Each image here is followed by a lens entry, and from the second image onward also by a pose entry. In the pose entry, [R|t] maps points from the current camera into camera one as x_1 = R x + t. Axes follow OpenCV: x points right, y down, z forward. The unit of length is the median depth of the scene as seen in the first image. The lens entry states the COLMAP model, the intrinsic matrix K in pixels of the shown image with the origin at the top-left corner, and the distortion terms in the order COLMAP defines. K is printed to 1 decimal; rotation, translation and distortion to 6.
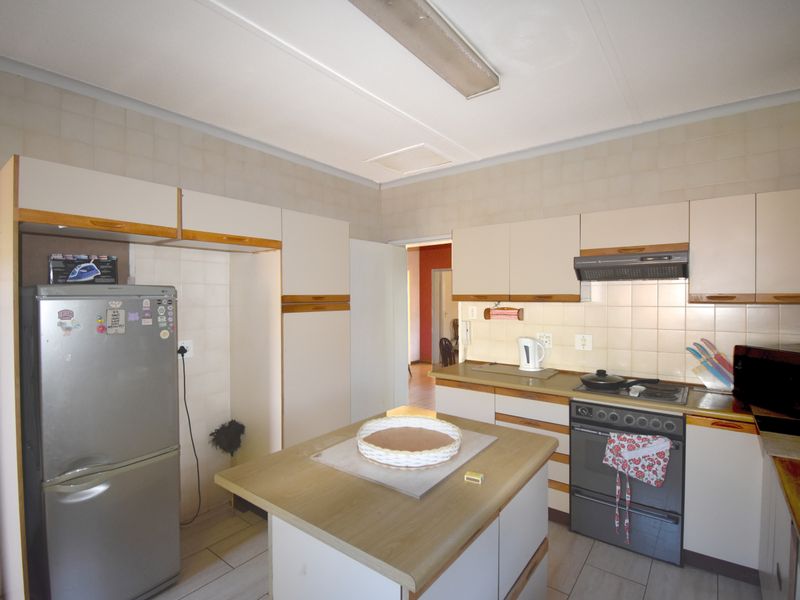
lens RADIAL K [[398.4, 0, 400.0], [0, 398.4, 300.0], [0, 0, 1]] dist [-0.000566, -0.000274]
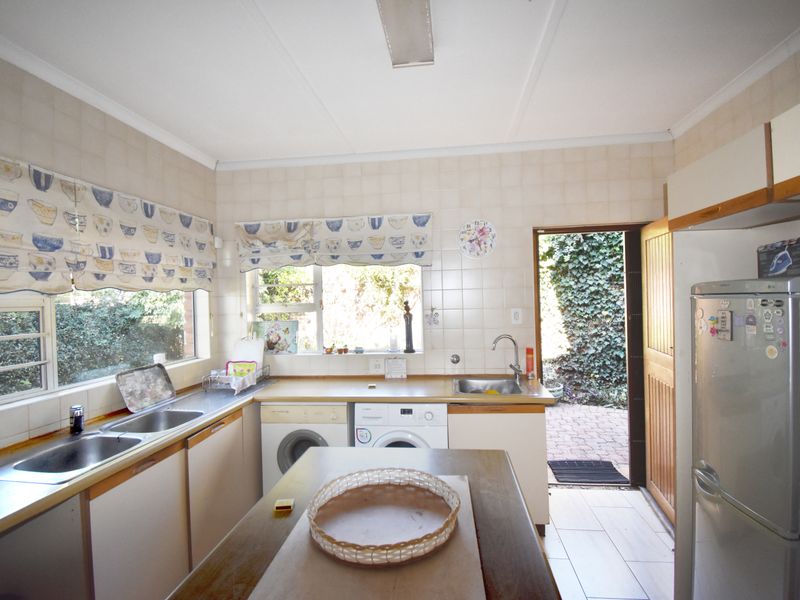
lens RADIAL K [[401.8, 0, 400.0], [0, 401.8, 300.0], [0, 0, 1]] dist [0.025036, -0.032855]
pose [[-0.860842, 0.030579, -0.507952, 0.289610], [0.027170, 0.999531, 0.014125, -0.027417], [0.508146, -0.001642, -0.861270, 1.310679]]
